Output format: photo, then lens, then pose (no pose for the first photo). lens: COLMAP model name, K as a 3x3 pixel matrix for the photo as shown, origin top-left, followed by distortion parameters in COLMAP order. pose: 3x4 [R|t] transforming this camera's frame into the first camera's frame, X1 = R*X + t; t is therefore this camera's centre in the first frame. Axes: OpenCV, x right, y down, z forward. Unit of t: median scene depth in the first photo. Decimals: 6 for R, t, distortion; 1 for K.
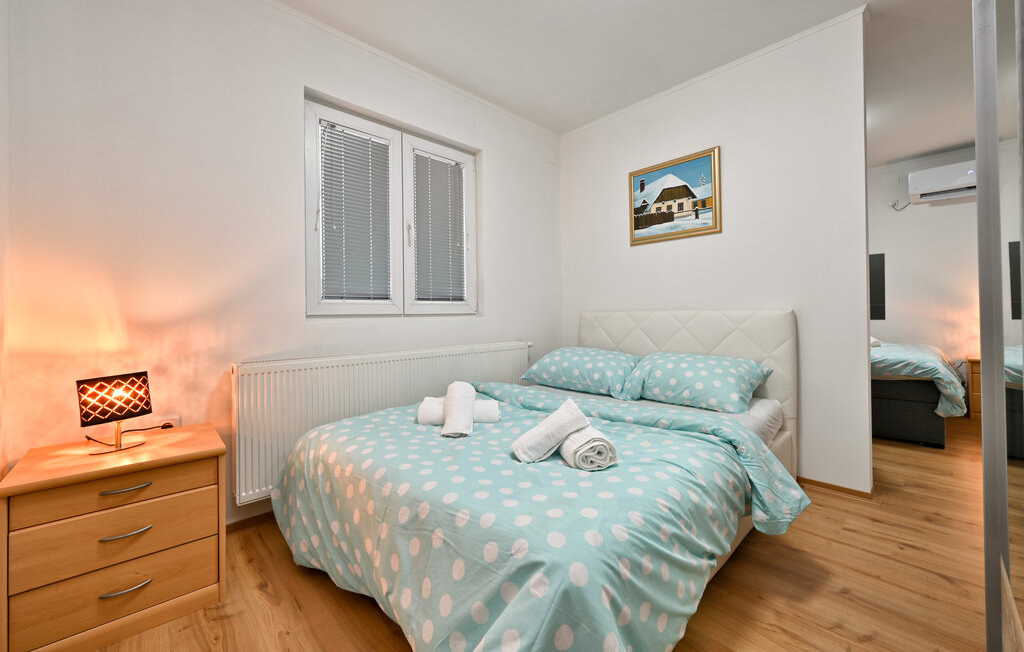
lens RADIAL K [[403.6, 0, 520.6], [0, 403.6, 314.4], [0, 0, 1]] dist [-0.001895, -0.000035]
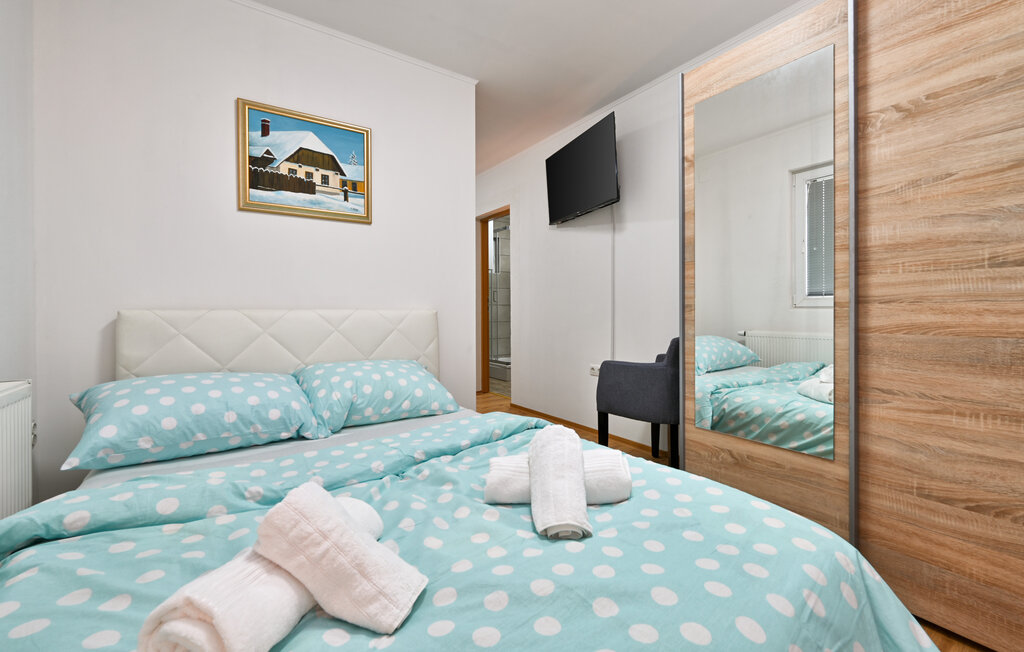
lens RADIAL K [[403.6, 0, 520.6], [0, 403.6, 314.4], [0, 0, 1]] dist [-0.001895, -0.000035]
pose [[0.182063, 0.005215, 0.983273, -0.327769], [0.002196, 0.999981, -0.005710, 0.005645], [-0.983284, 0.003199, 0.182048, 0.490327]]
